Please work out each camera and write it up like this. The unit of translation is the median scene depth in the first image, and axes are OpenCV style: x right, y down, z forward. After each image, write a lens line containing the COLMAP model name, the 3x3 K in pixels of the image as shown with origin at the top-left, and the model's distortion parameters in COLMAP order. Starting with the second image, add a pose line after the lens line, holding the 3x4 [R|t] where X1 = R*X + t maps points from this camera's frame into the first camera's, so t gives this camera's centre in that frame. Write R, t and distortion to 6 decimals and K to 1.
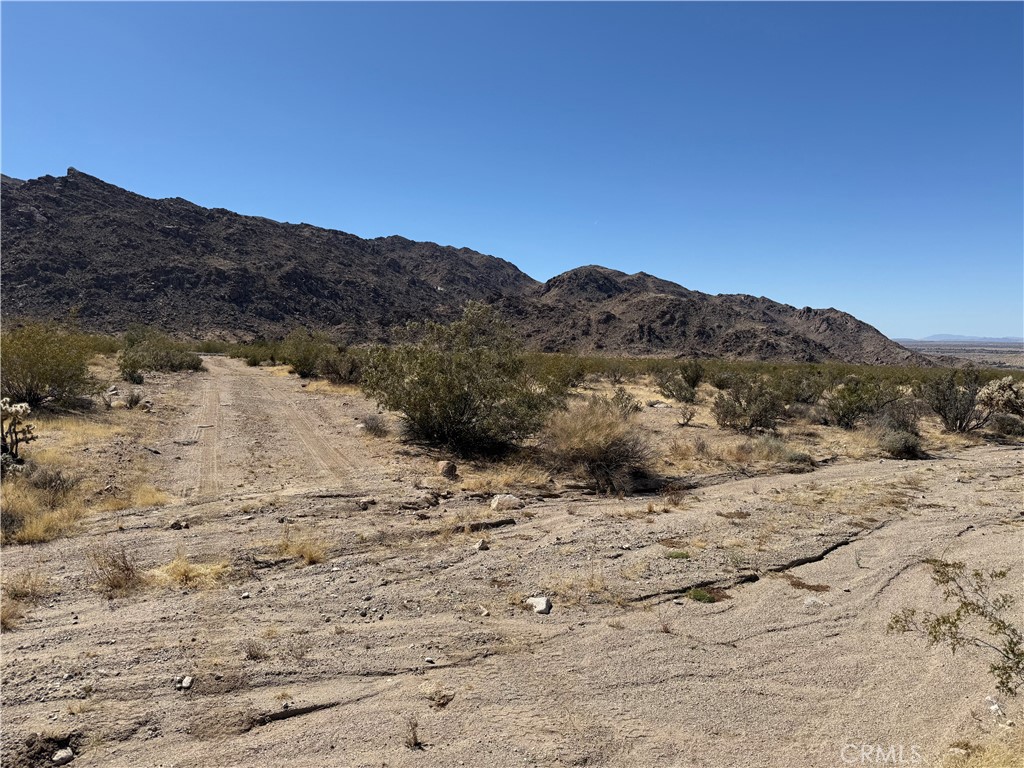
lens RADIAL K [[679.7, 0, 513.6], [0, 679.7, 412.5], [0, 0, 1]] dist [-0.005692, -0.047457]
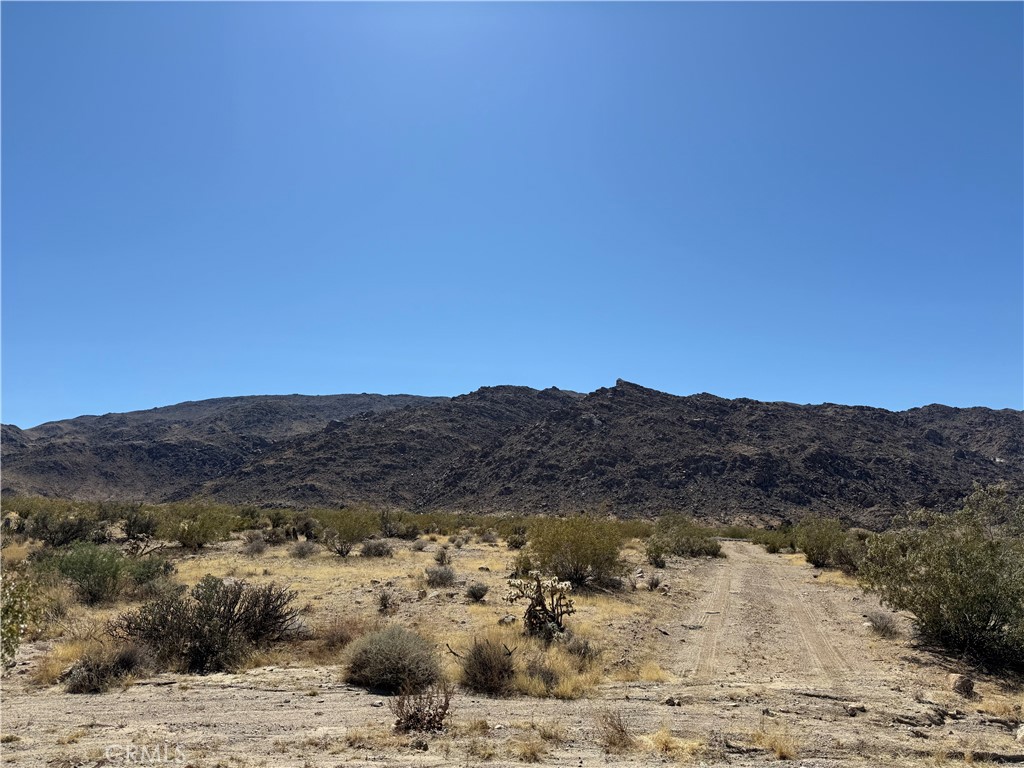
lens RADIAL K [[708.0, 0, 512.0], [0, 708.0, 384.0], [0, 0, 1]] dist [-0.006560, -0.007798]
pose [[0.742879, -0.135251, -0.655621, 0.098742], [-0.064436, 0.960383, -0.271133, -0.003054], [0.666318, 0.243664, 0.704733, -0.088186]]
